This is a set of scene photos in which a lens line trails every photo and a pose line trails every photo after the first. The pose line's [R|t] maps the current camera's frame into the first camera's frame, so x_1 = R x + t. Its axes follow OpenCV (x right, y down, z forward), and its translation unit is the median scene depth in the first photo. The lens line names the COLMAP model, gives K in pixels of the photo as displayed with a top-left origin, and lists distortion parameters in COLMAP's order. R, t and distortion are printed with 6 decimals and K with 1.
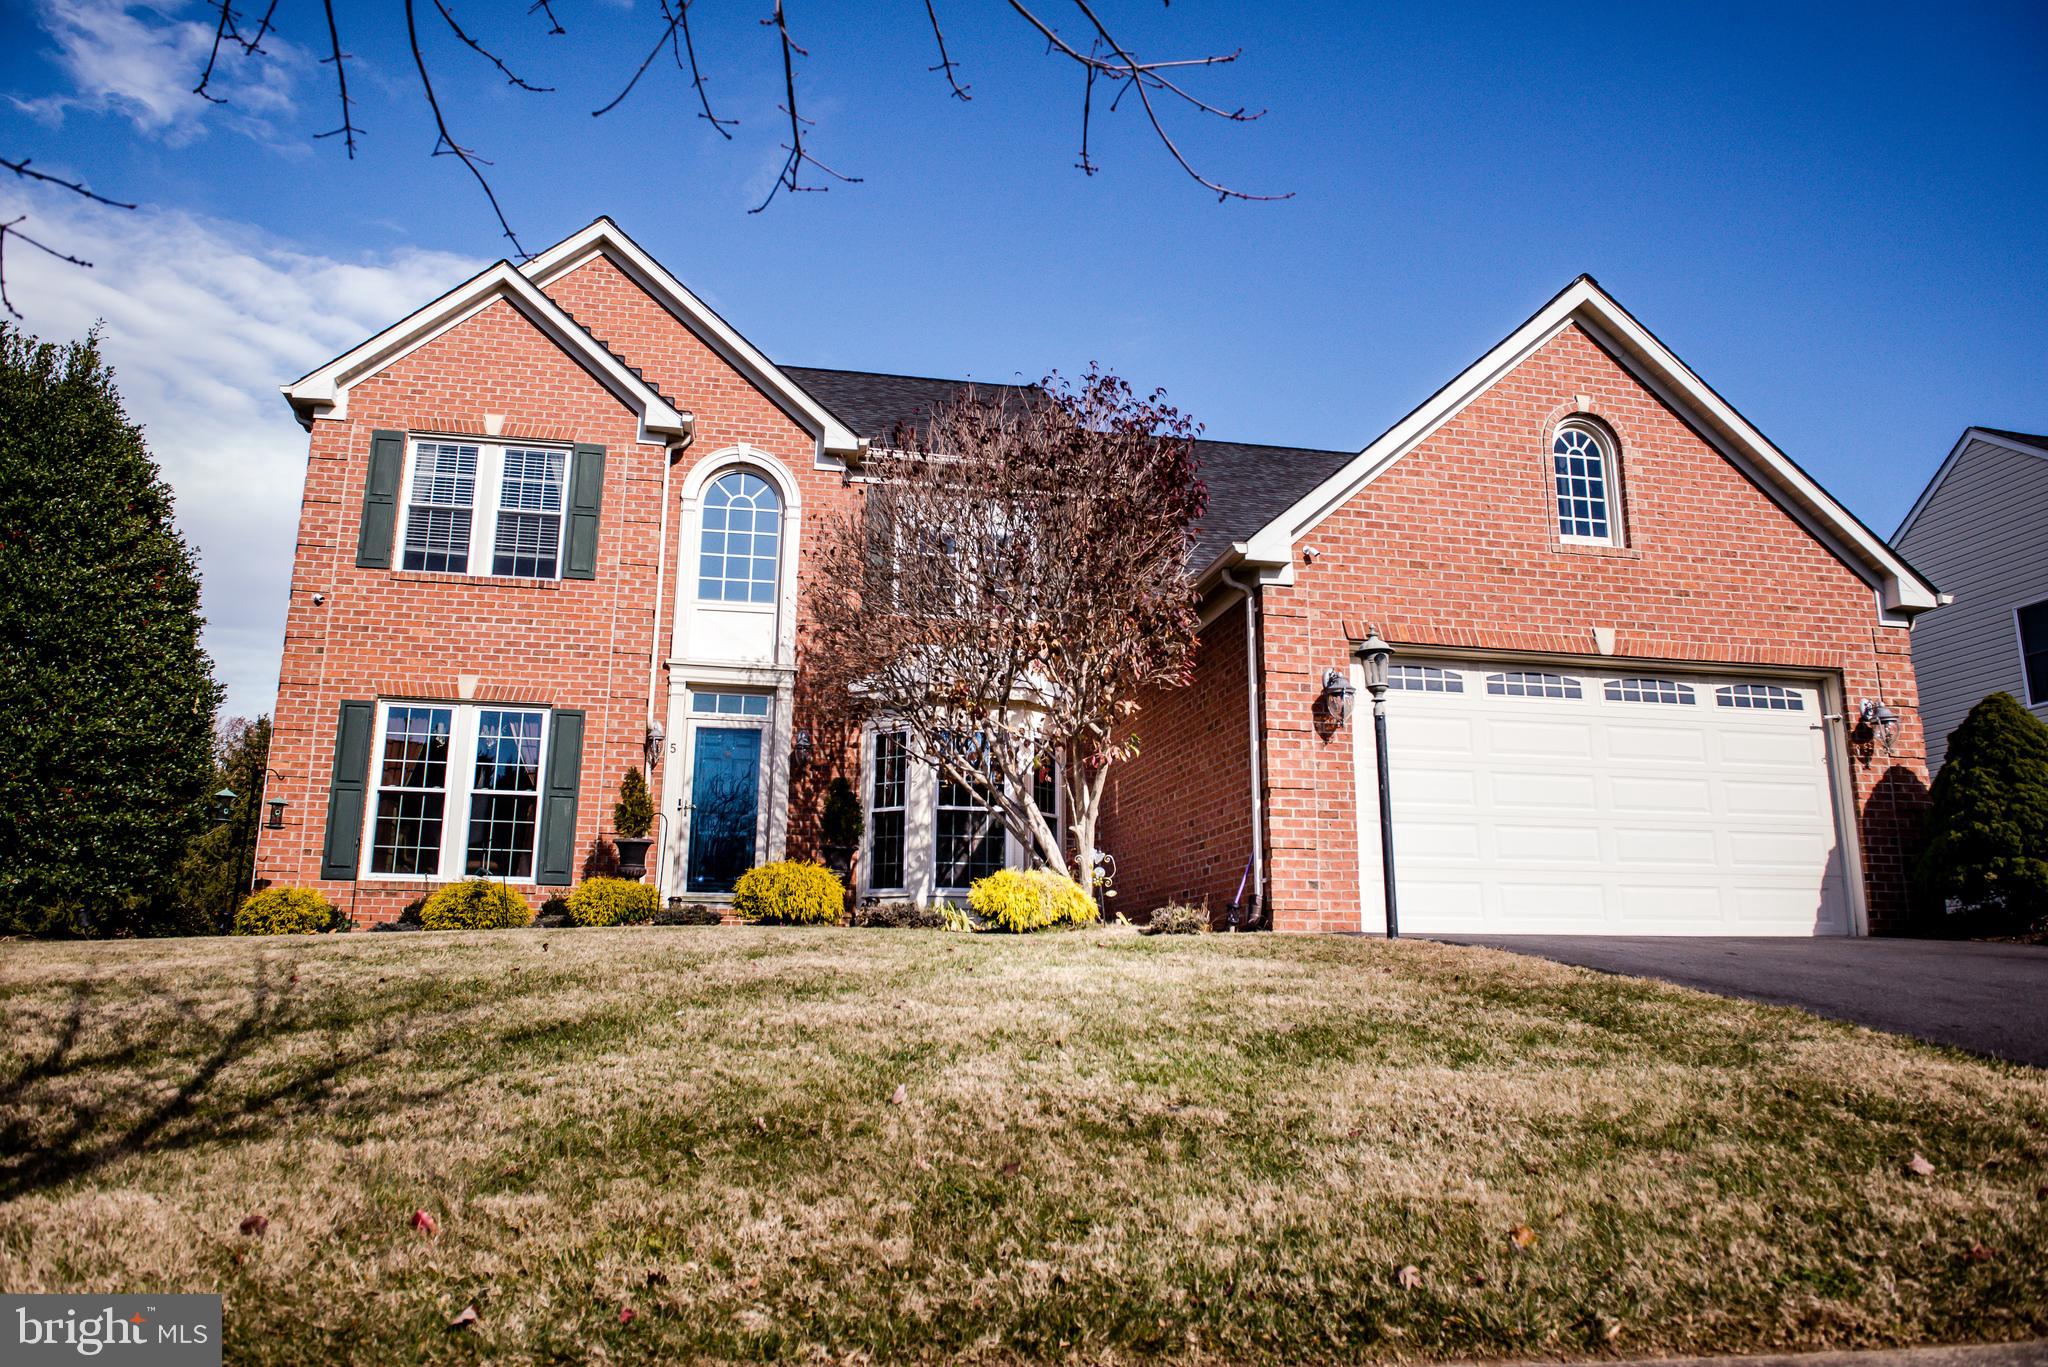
lens RADIAL K [[1432.9, 0, 1024.9], [0, 1432.9, 659.0], [0, 0, 1]] dist [-0.039576, -0.005288]
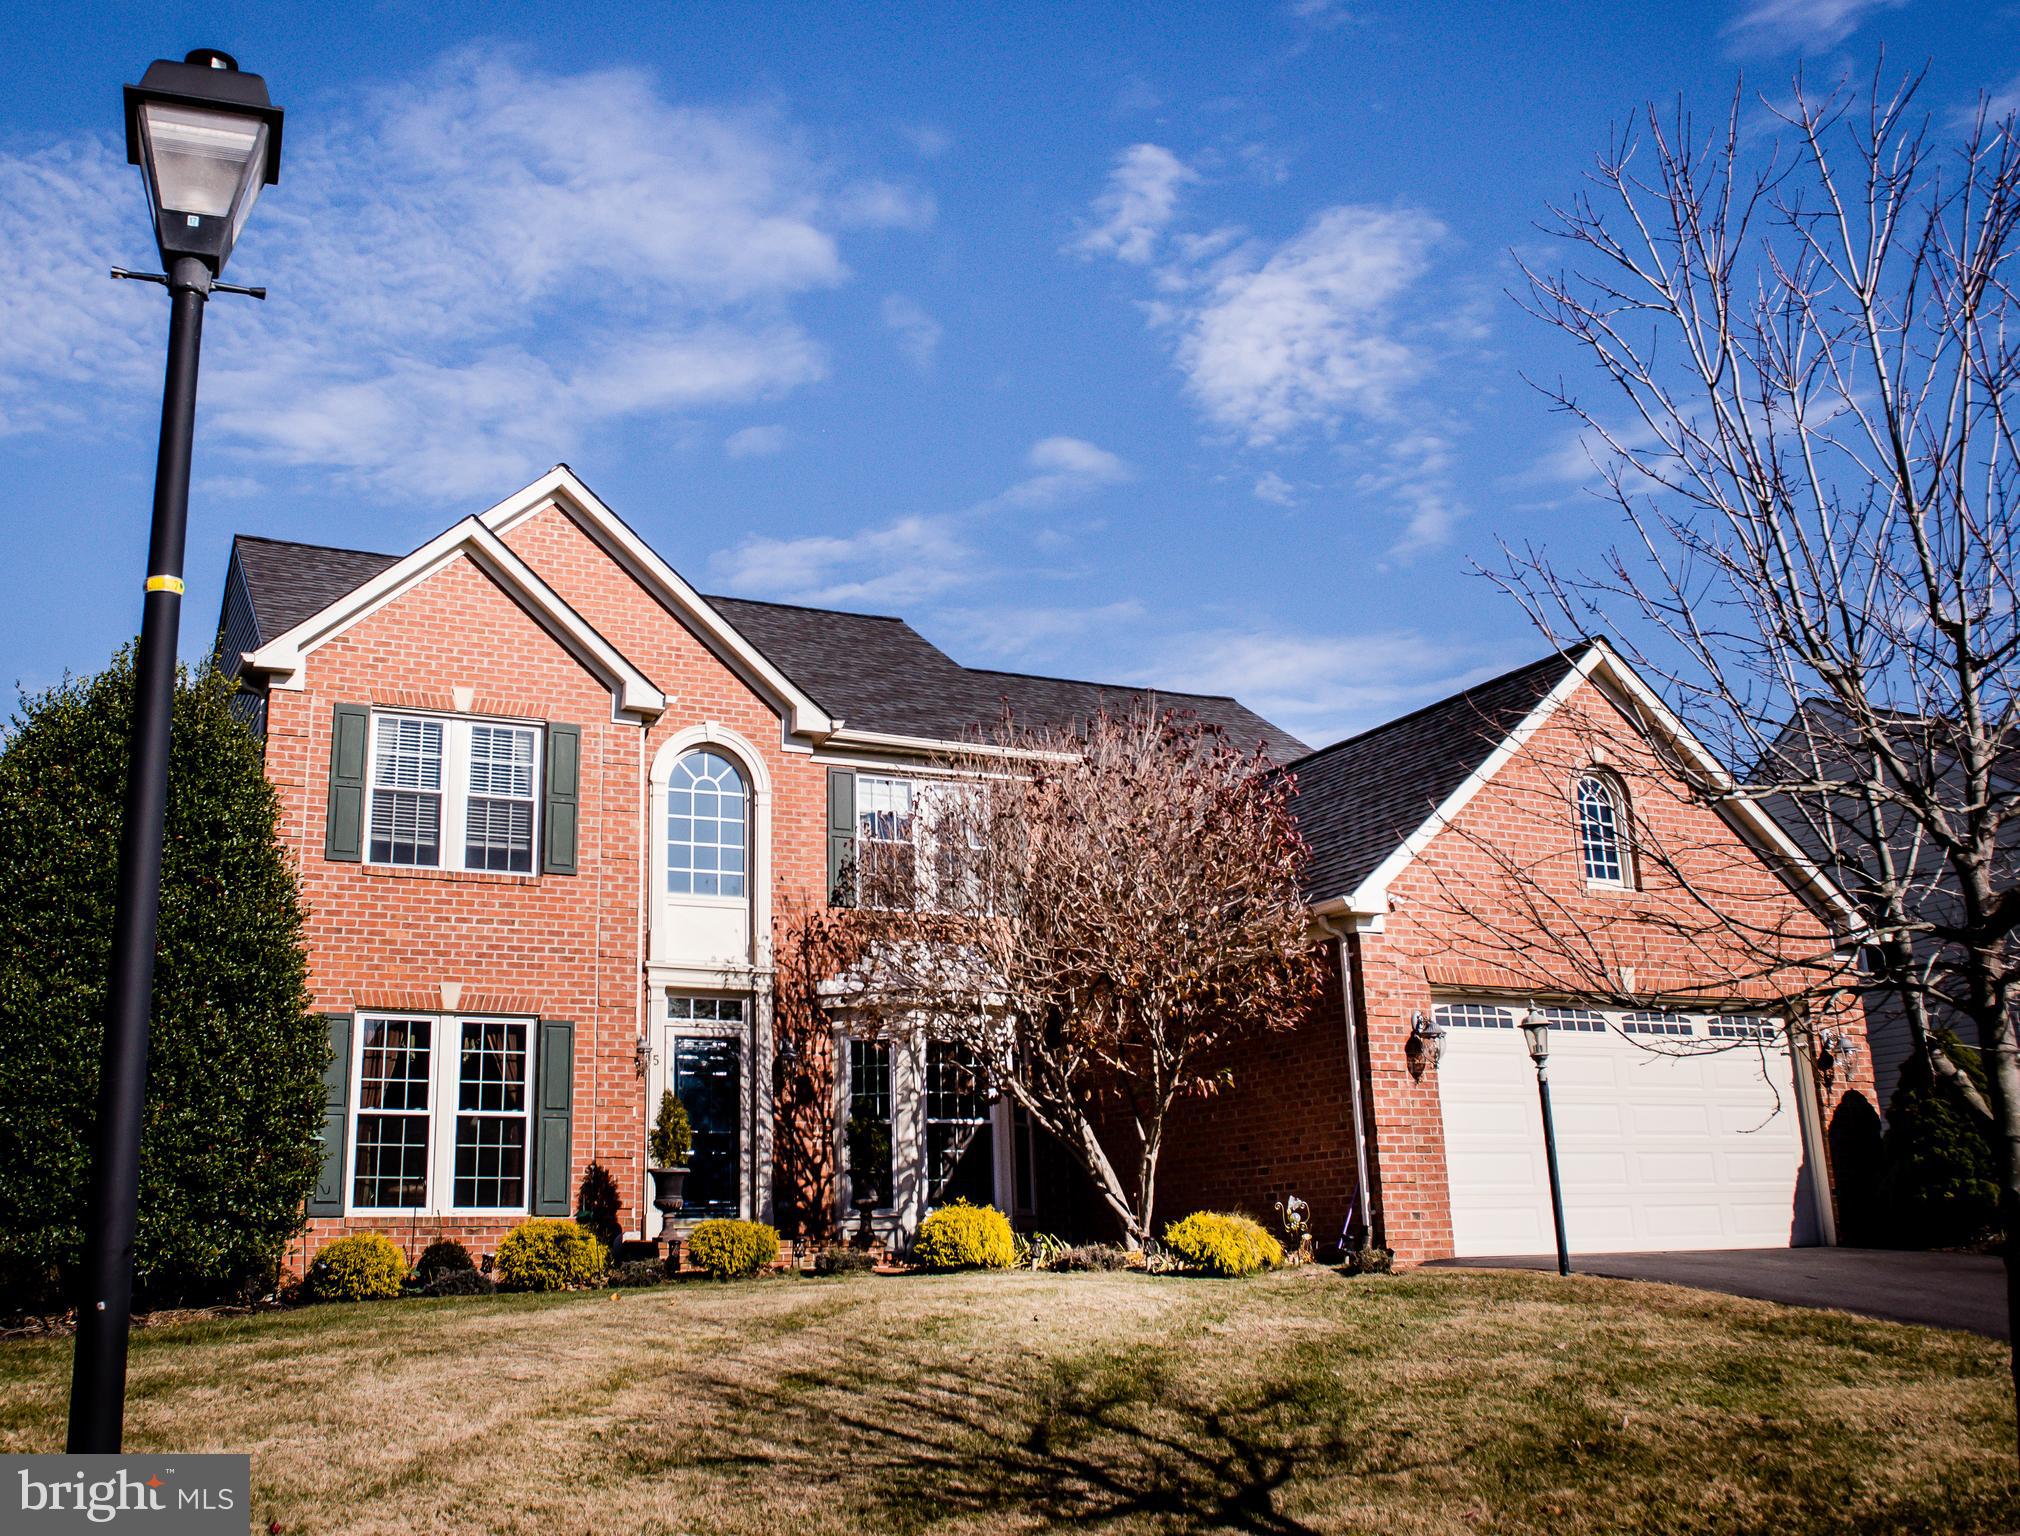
lens RADIAL K [[1968.3, 0, 885.9], [0, 1968.3, 689.4], [0, 0, 1]] dist [-0.039939, -0.011326]
pose [[0.973567, 0.039939, 0.224884, -0.474598], [-0.026672, 0.997736, -0.061731, -0.122043], [-0.226841, 0.054101, 0.972428, -0.333414]]
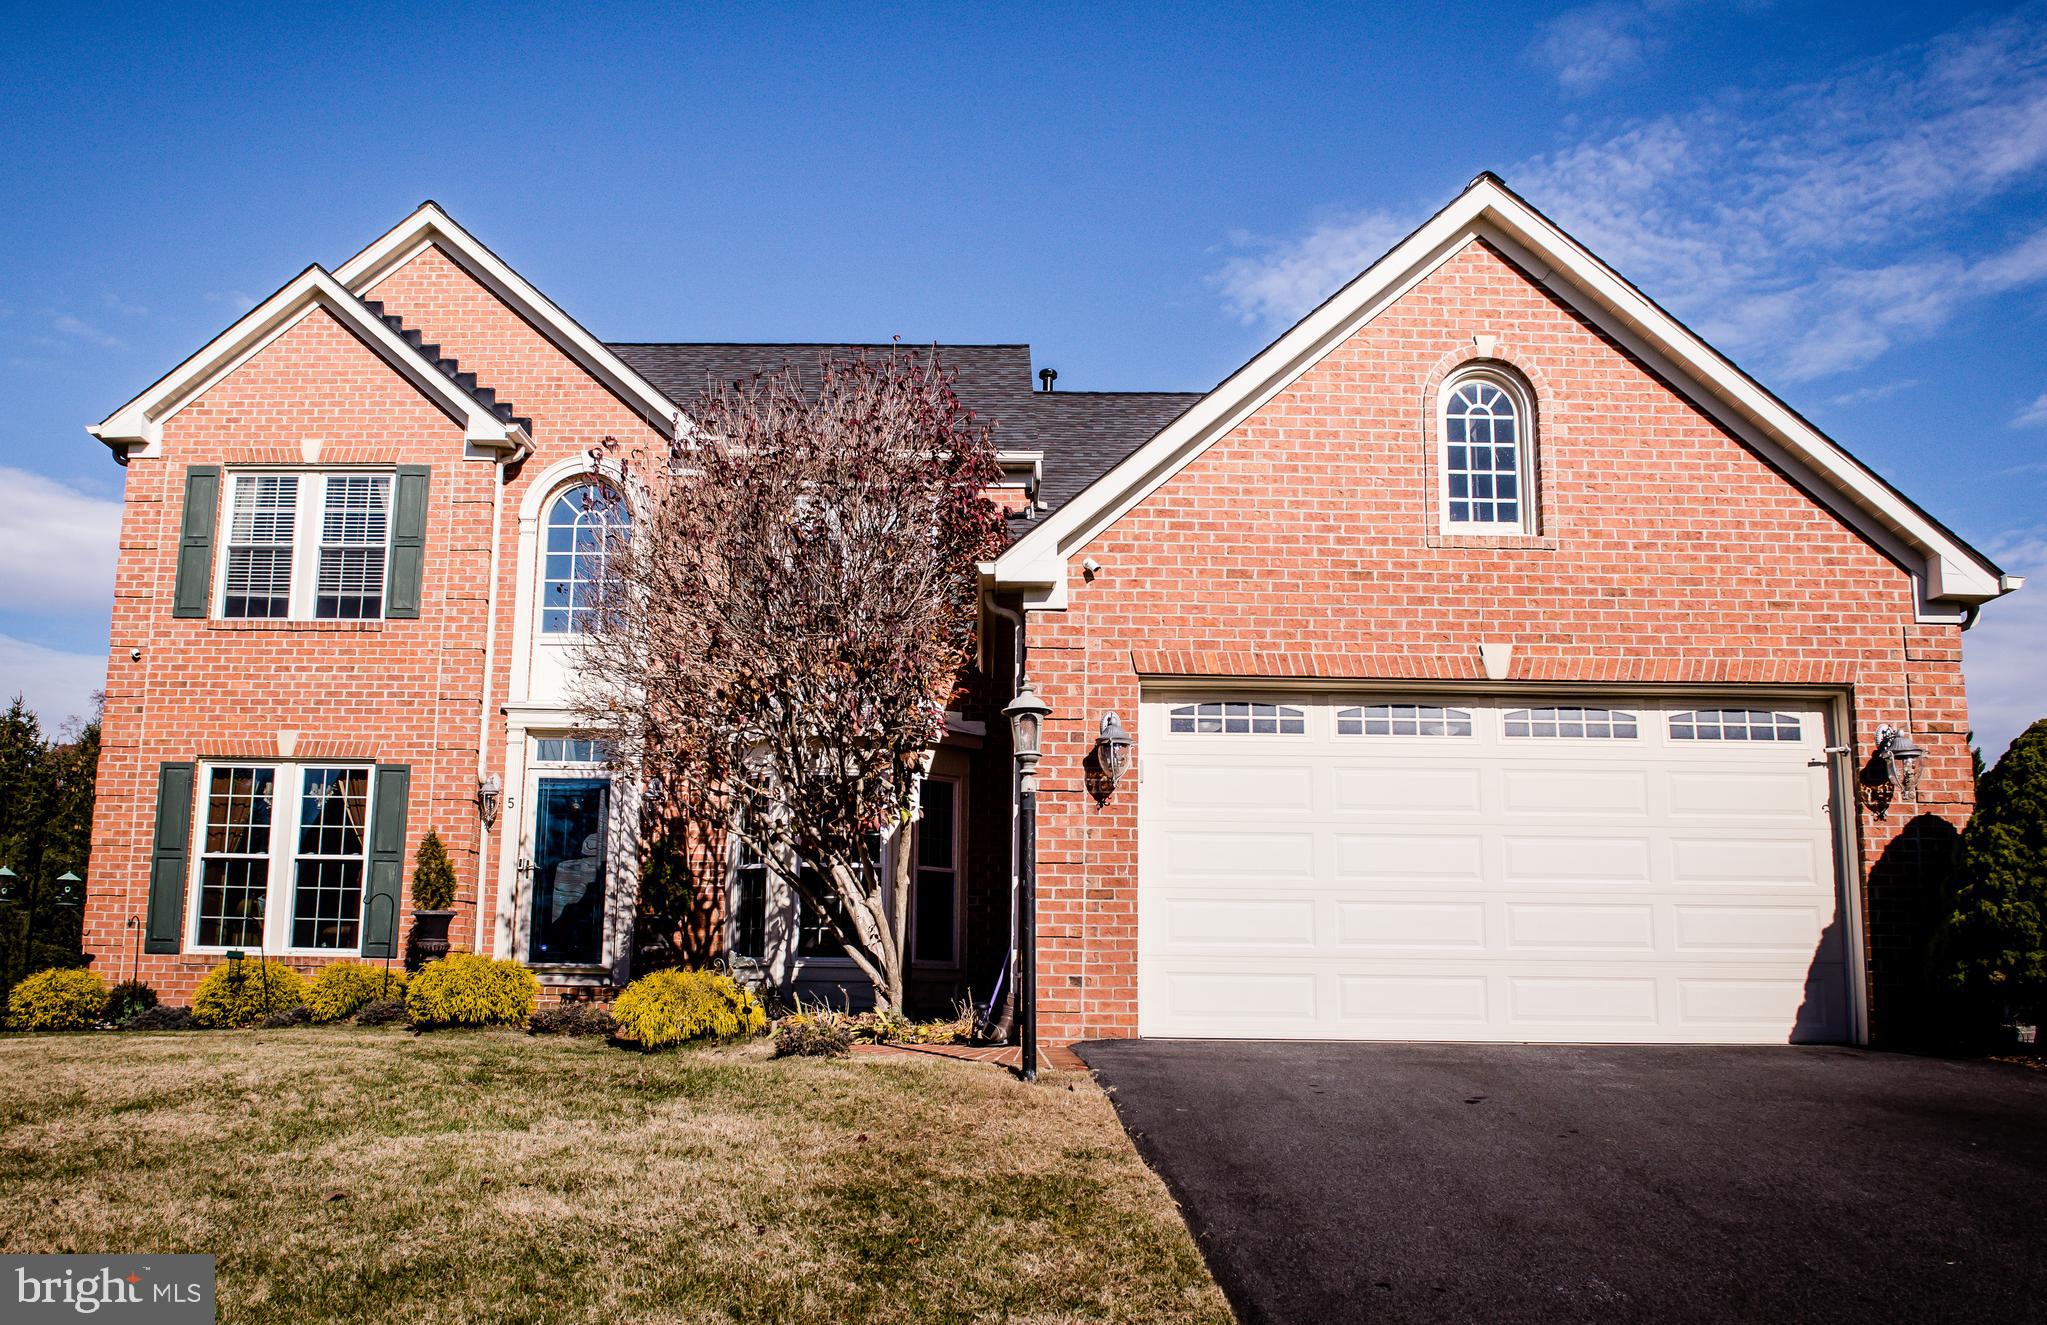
lens RADIAL K [[1625.7, 0, 973.8], [0, 1625.7, 766.1], [0, 0, 1]] dist [-0.044842, -0.004082]
pose [[0.978852, -0.023348, -0.203235, 0.293166], [0.039962, 0.996150, 0.078032, -0.033881], [0.200630, -0.084503, 0.976016, 0.082838]]
